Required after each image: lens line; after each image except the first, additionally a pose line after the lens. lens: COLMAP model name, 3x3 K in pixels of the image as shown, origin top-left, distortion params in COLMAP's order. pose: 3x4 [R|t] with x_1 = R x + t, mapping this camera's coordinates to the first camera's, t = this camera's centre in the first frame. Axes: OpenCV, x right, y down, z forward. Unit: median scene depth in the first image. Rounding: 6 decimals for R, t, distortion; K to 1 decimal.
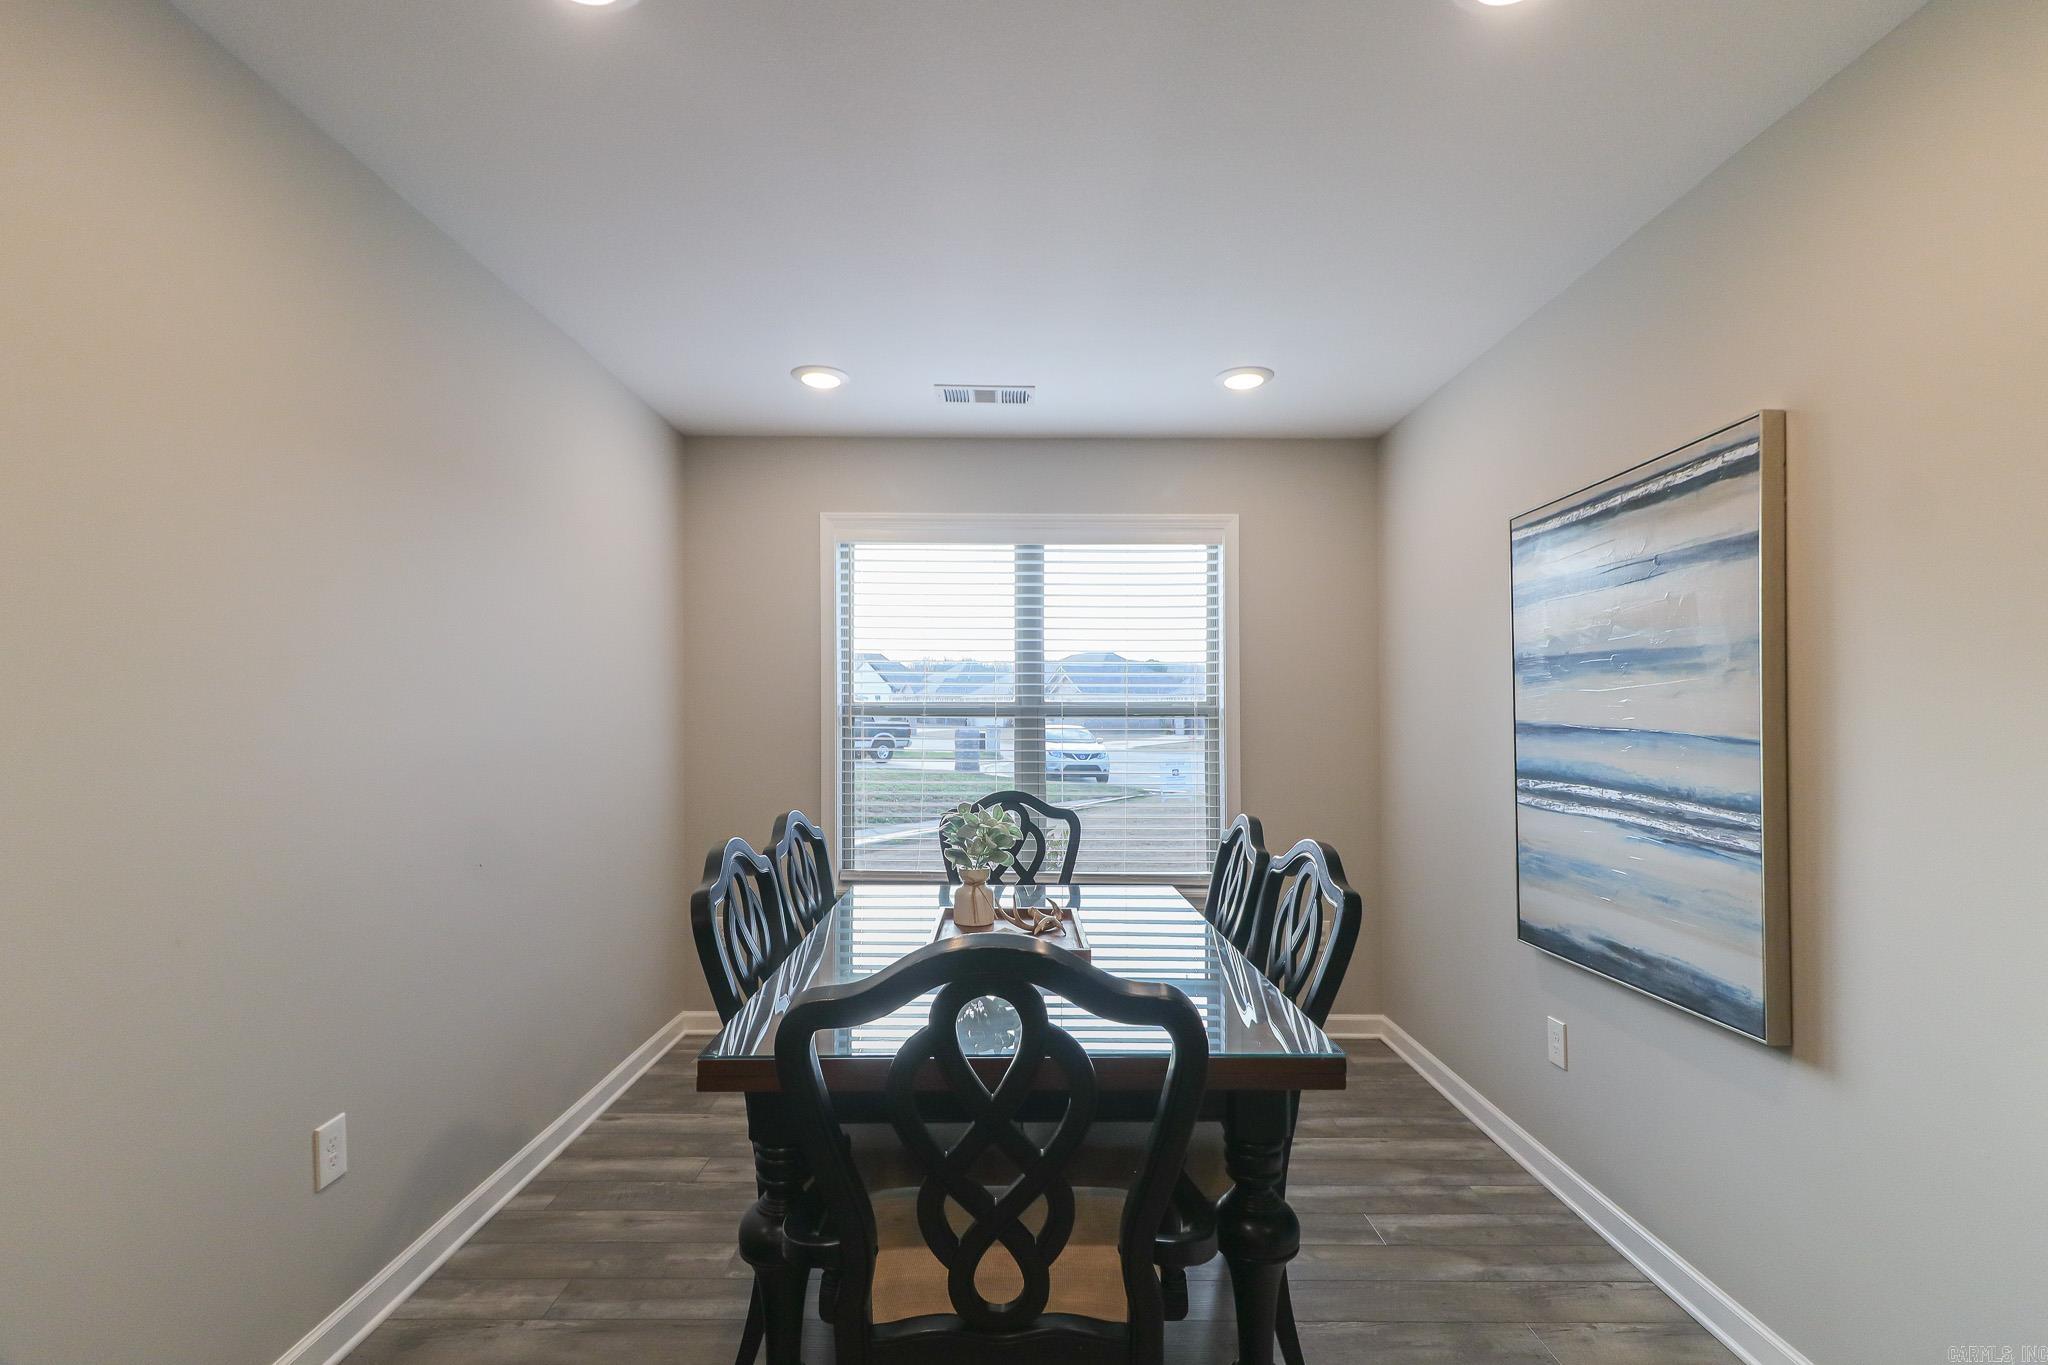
lens RADIAL K [[941.6, 0, 1023.8], [0, 941.6, 707.5], [0, 0, 1]] dist [-0.002191, -0.000529]
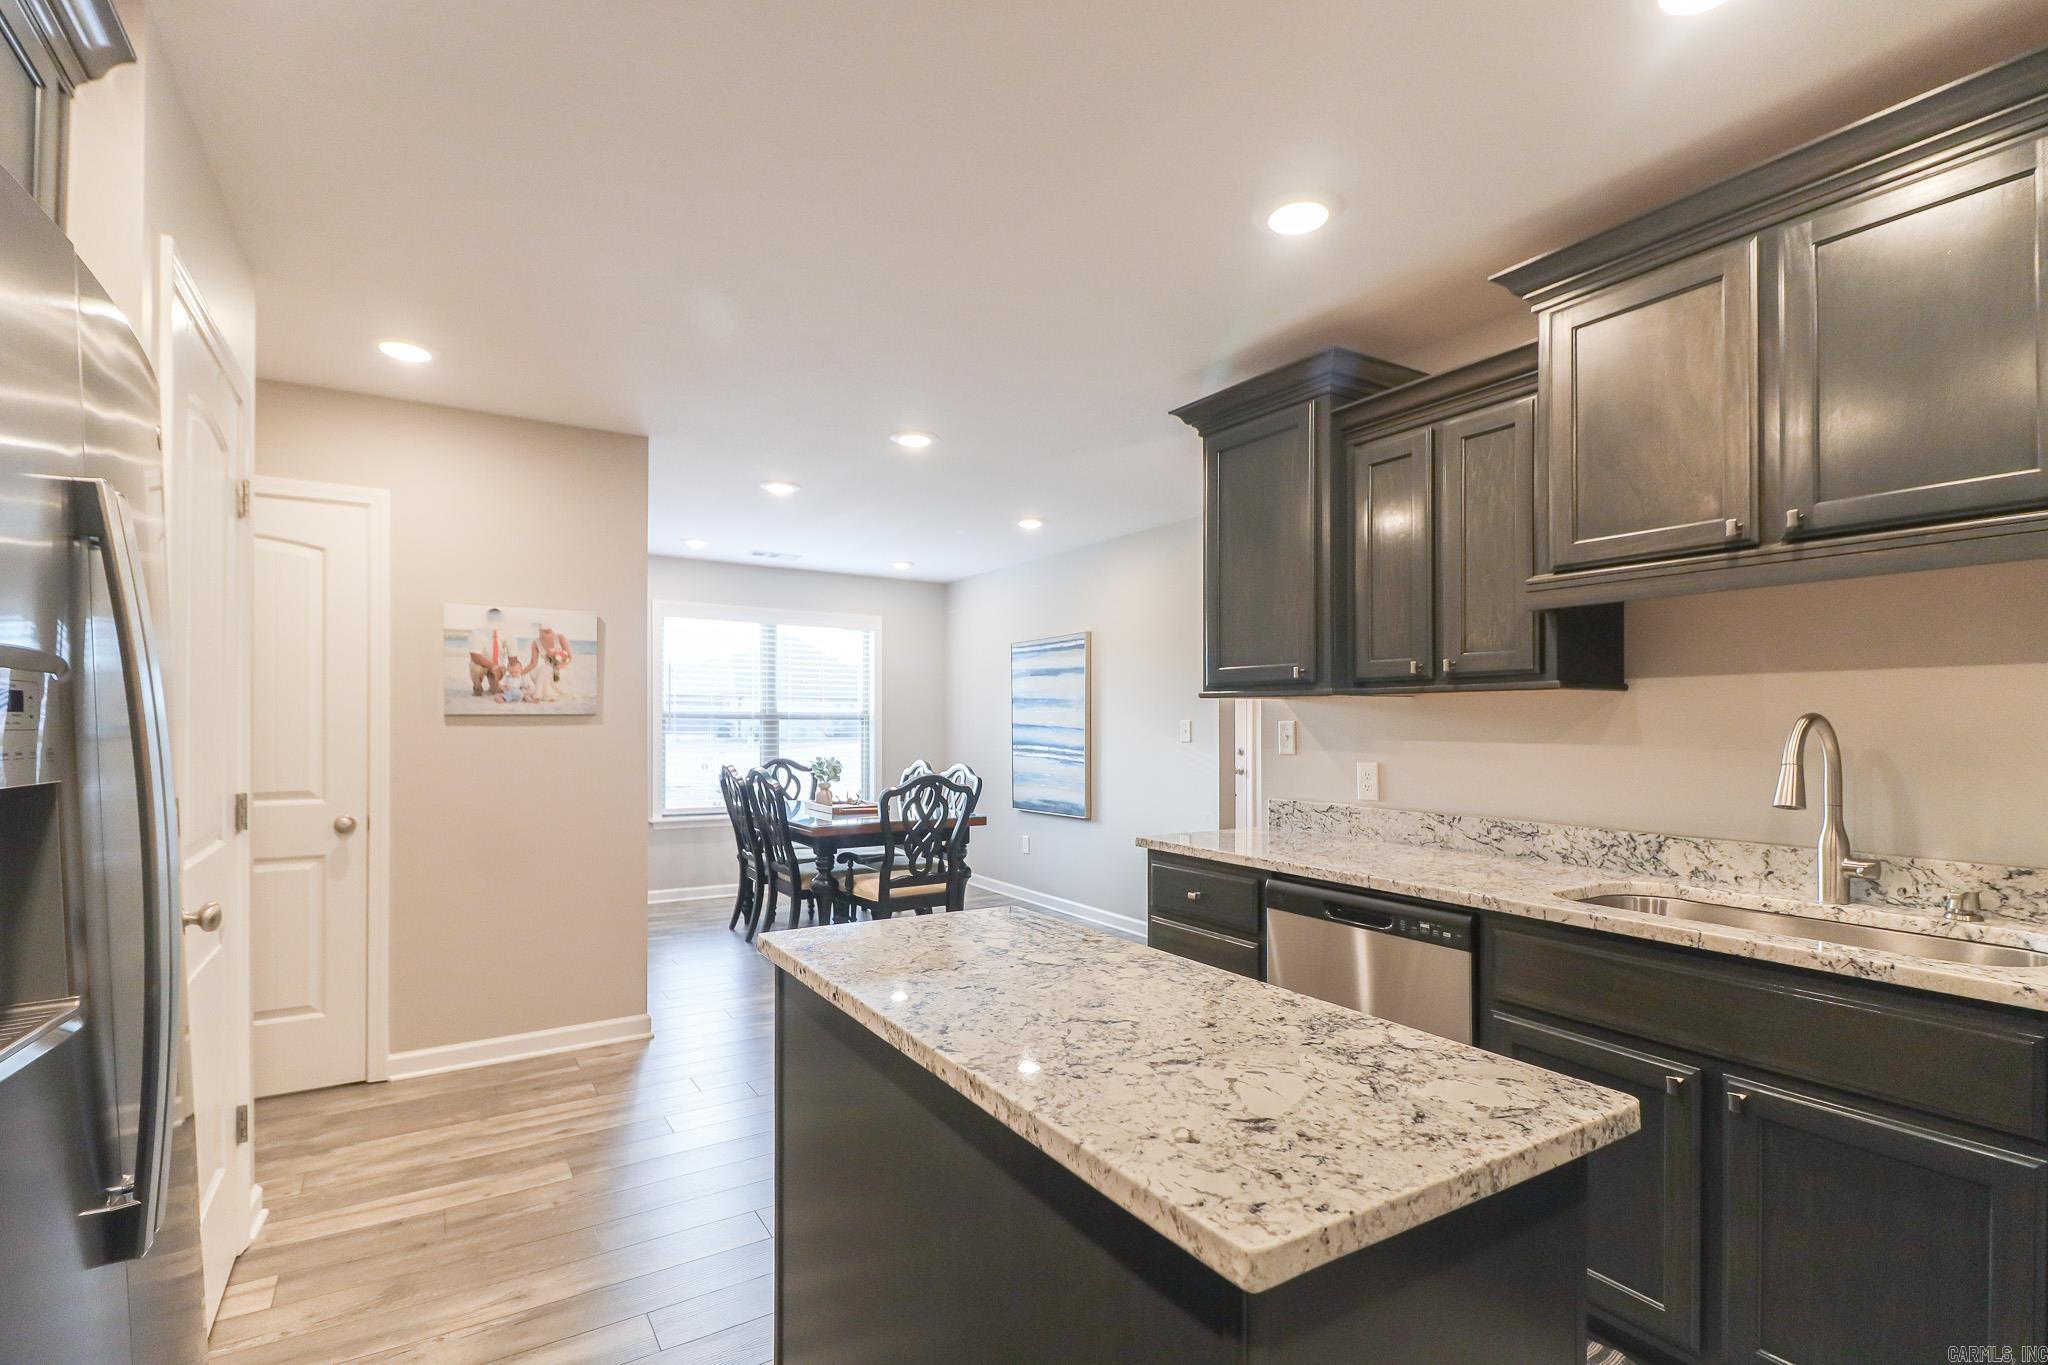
lens RADIAL K [[941.6, 0, 1023.8], [0, 941.6, 707.5], [0, 0, 1]] dist [-0.002191, -0.000529]
pose [[0.848031, 0.009801, 0.529856, -0.890378], [-0.009350, 0.999950, -0.003532, -0.019721], [-0.529864, -0.001959, 0.848080, -1.308404]]
